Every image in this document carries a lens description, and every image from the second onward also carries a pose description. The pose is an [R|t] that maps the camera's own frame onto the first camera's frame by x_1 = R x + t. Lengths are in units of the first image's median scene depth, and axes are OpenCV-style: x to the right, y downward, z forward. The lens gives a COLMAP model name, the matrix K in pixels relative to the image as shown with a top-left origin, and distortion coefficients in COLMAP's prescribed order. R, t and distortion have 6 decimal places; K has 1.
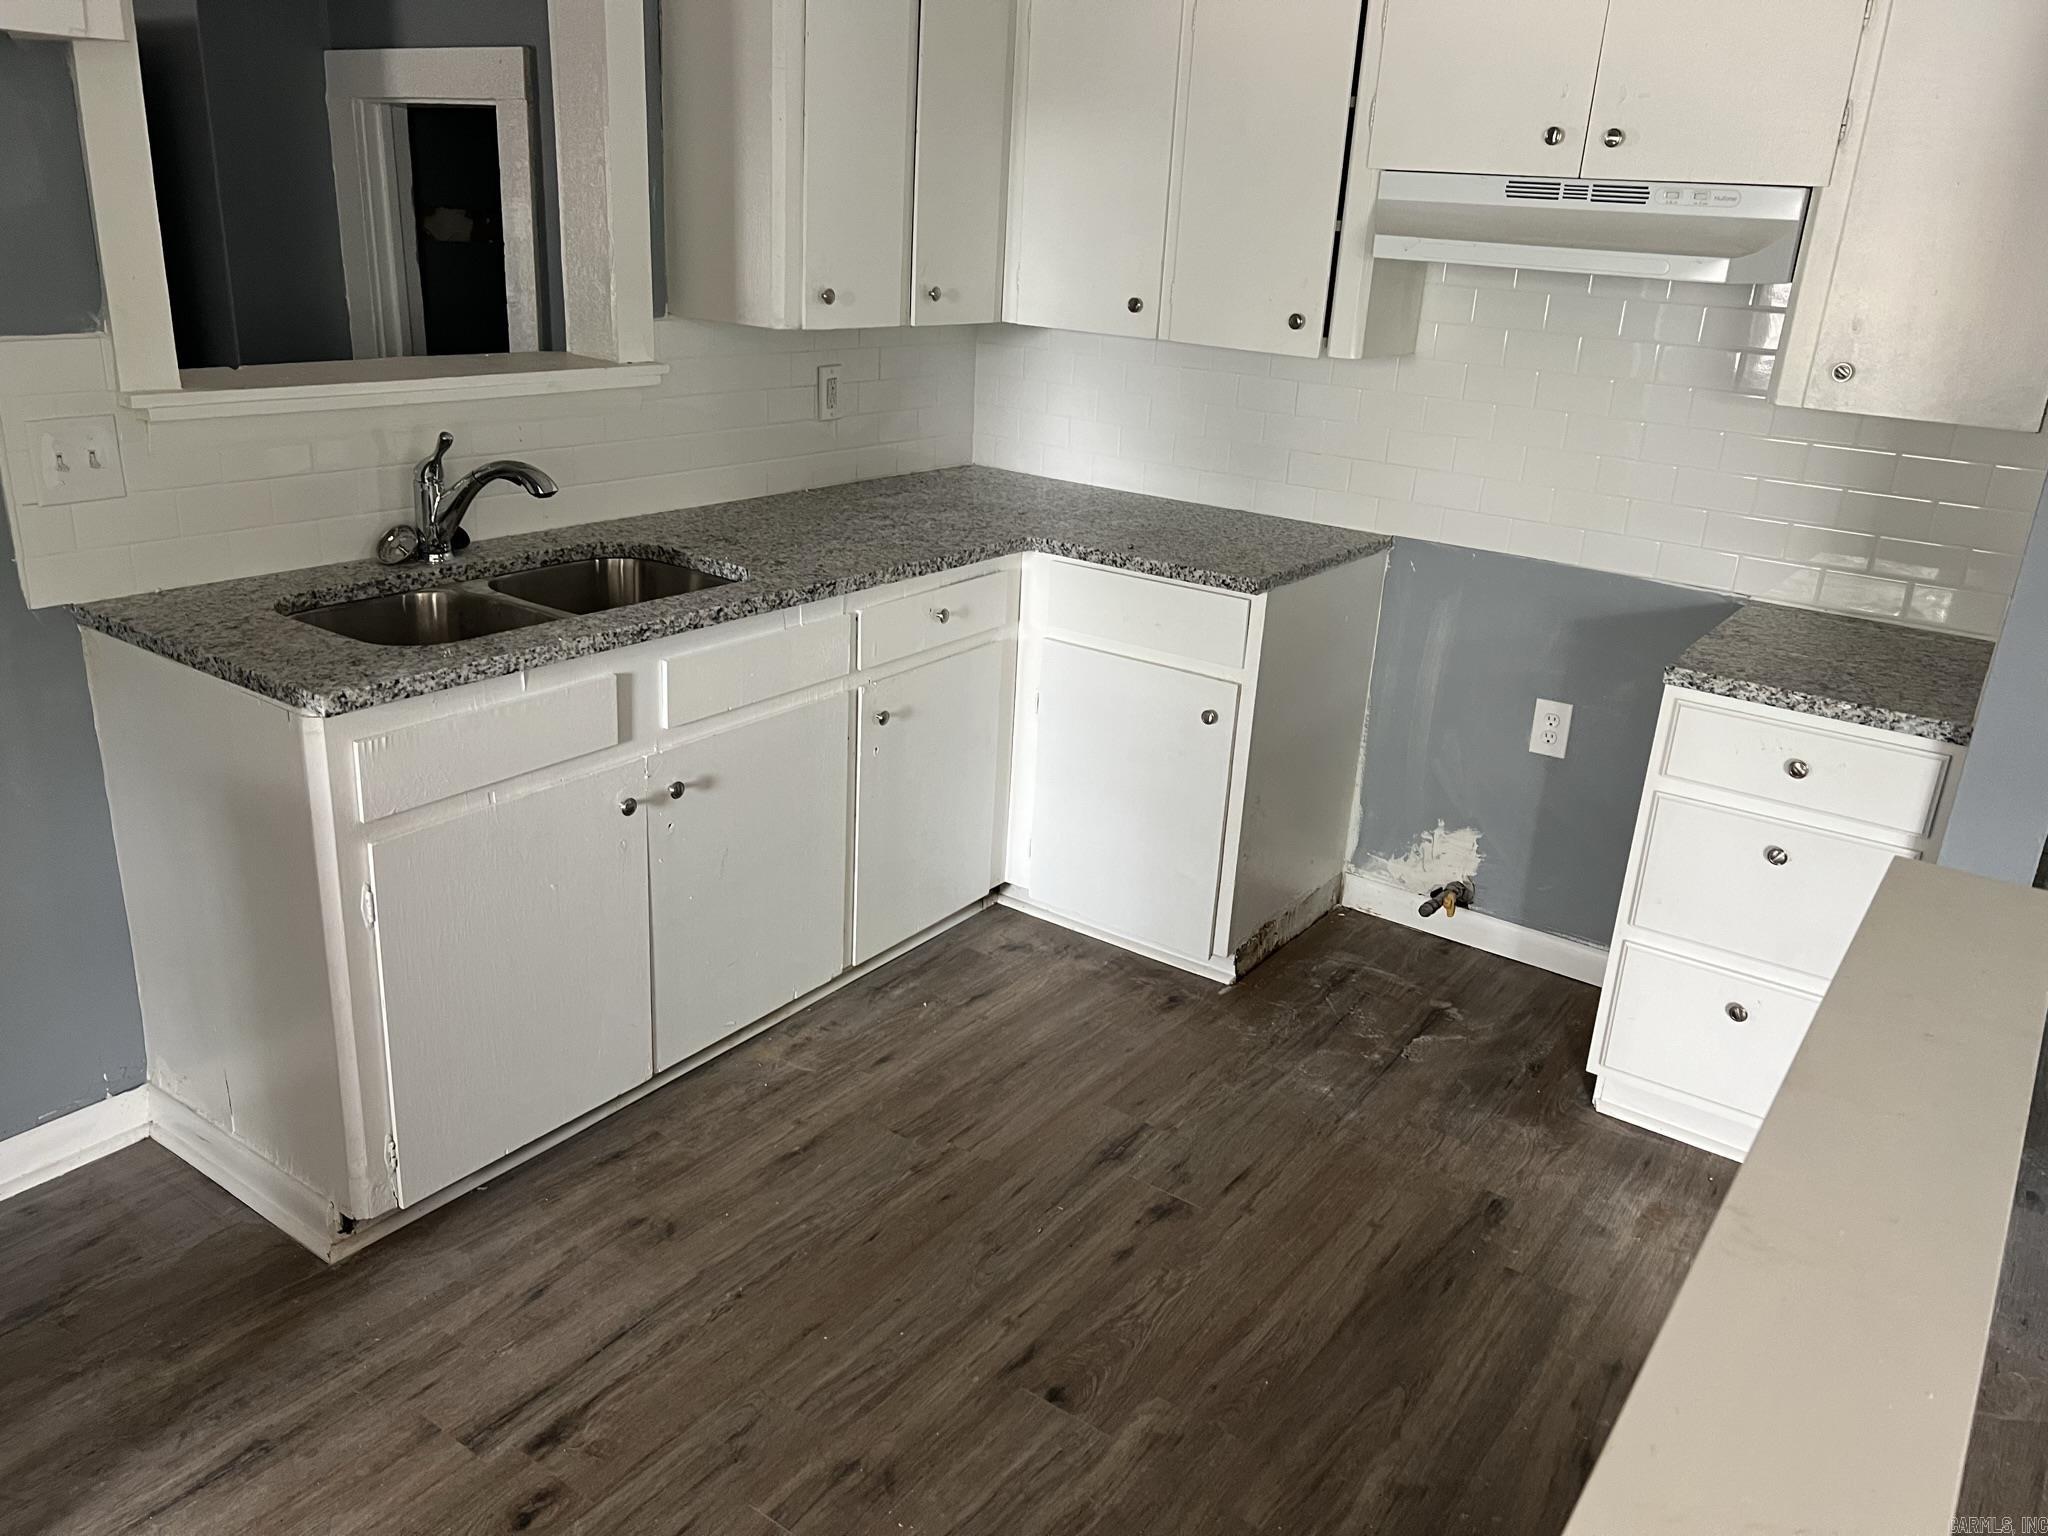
lens RADIAL K [[1544.3, 0, 1046.0], [0, 1544.3, 783.4], [0, 0, 1]] dist [0.077447, -0.116358]
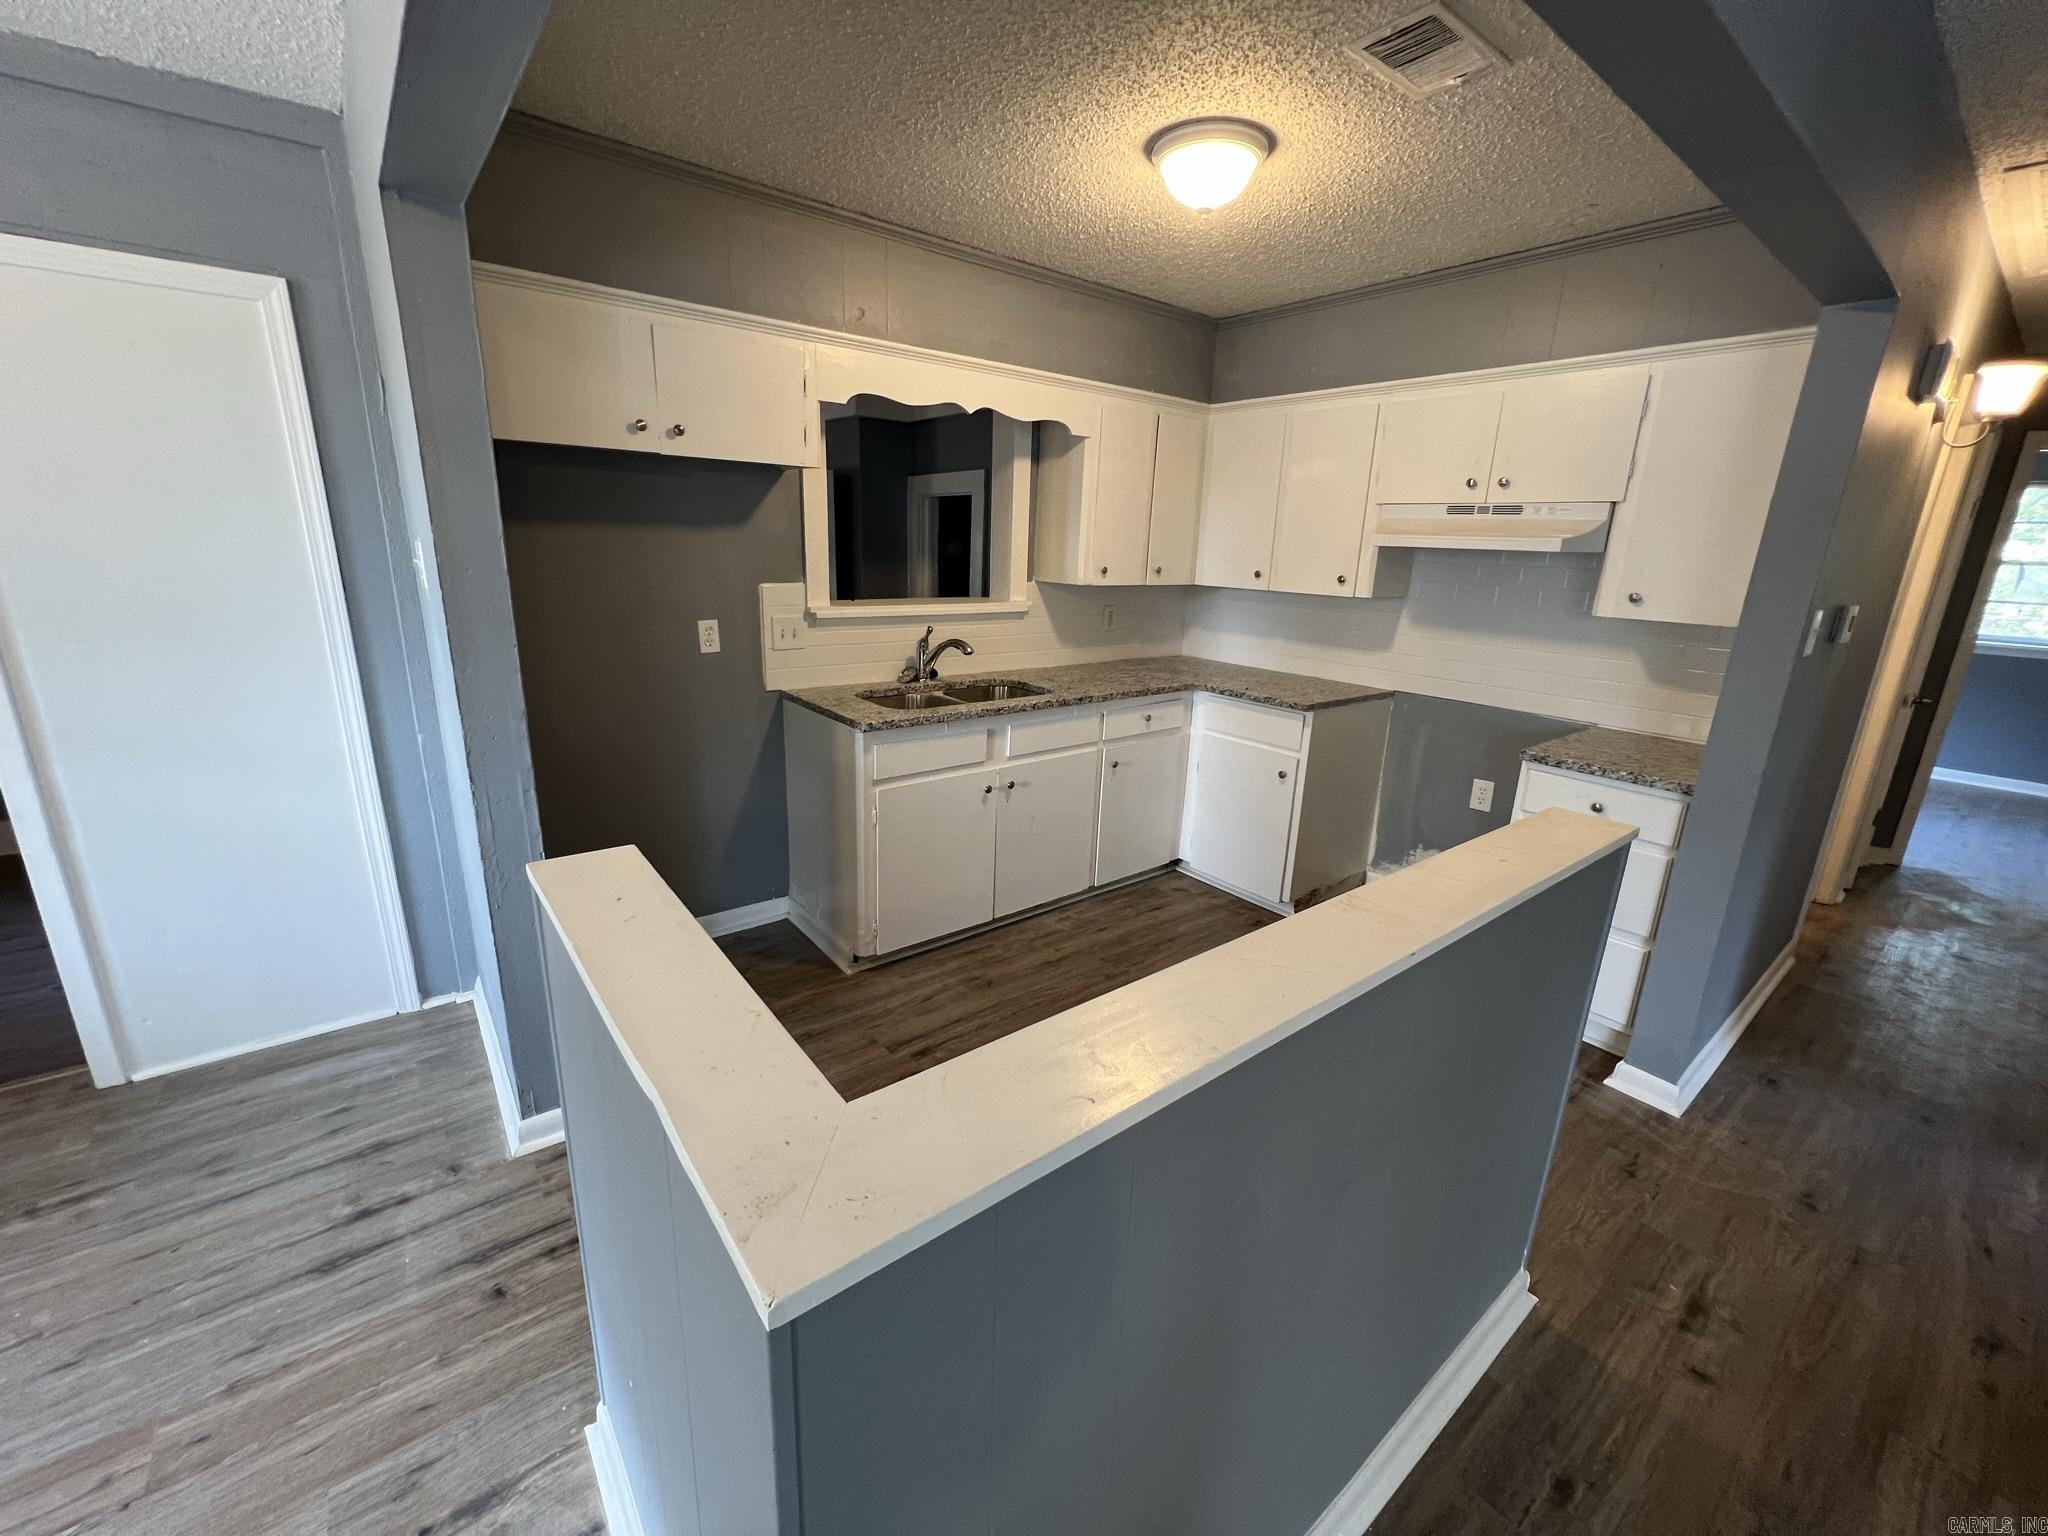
lens RADIAL K [[824.1, 0, 1017.0], [0, 824.1, 761.7], [0, 0, 1]] dist [-0.000898, -0.000135]
pose [[0.953875, 0.051357, -0.295779, 0.101468], [-0.082661, 0.992104, -0.094318, 0.072154], [0.288599, 0.114417, 0.950589, -0.098518]]
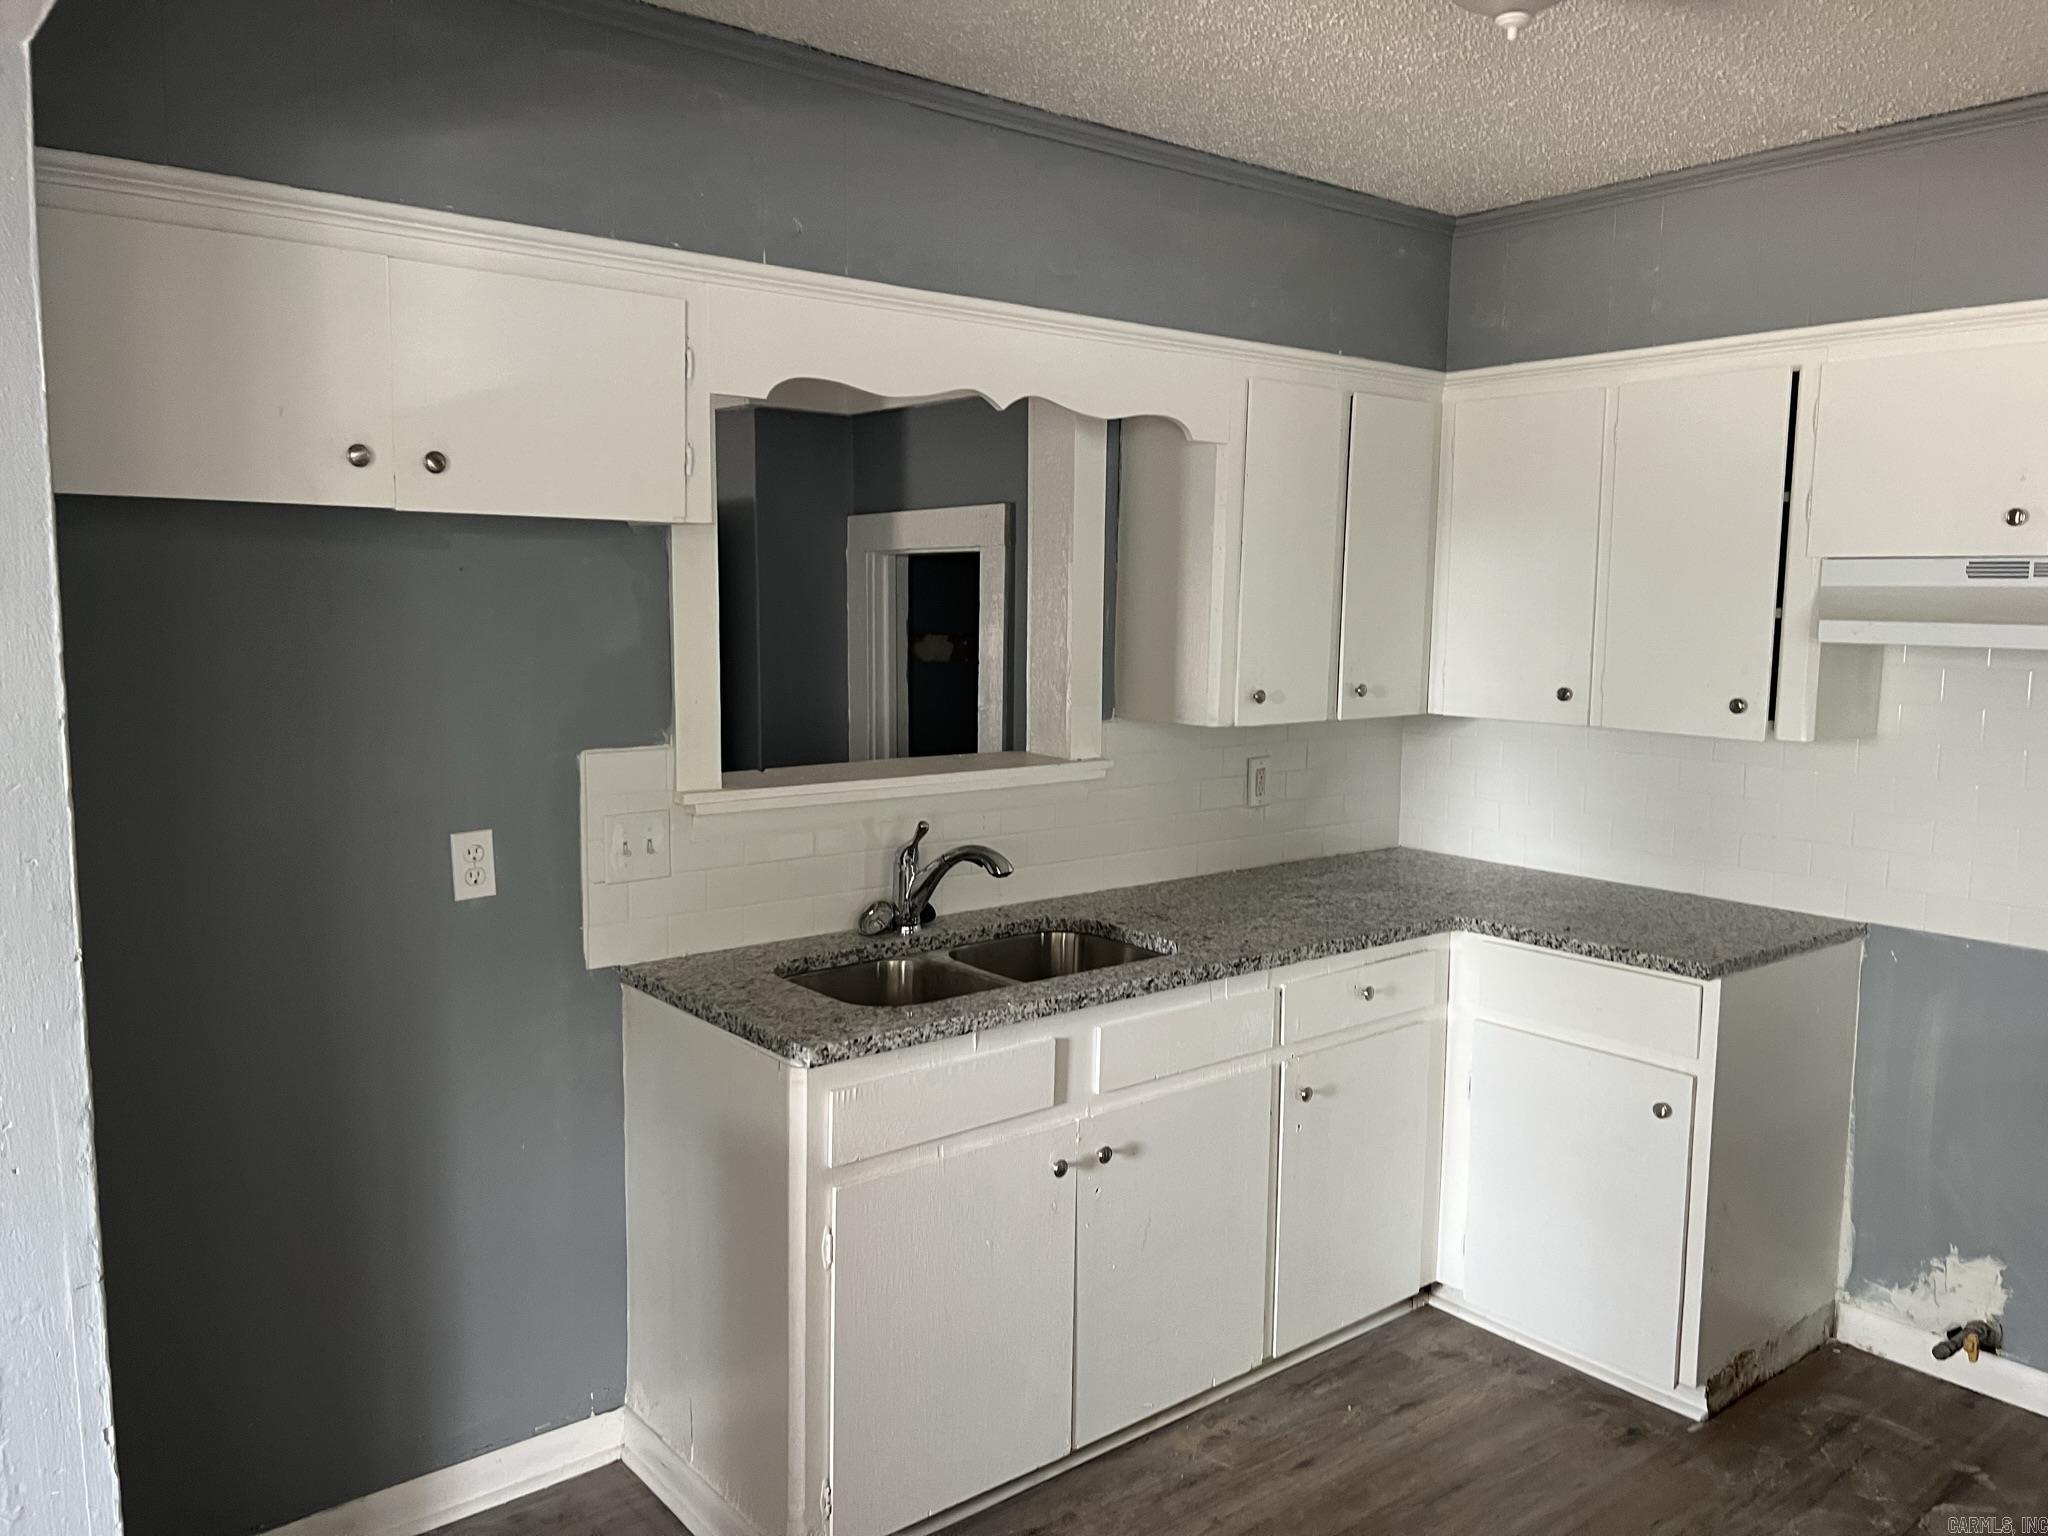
lens RADIAL K [[1541.5, 0, 1010.6], [0, 1541.5, 774.3], [0, 0, 1]] dist [0.076855, -0.112053]
pose [[0.957499, -0.015276, -0.288031, 0.003793], [-0.056501, 0.969316, -0.239235, 0.008288], [0.282848, 0.245341, 0.927257, -0.038241]]
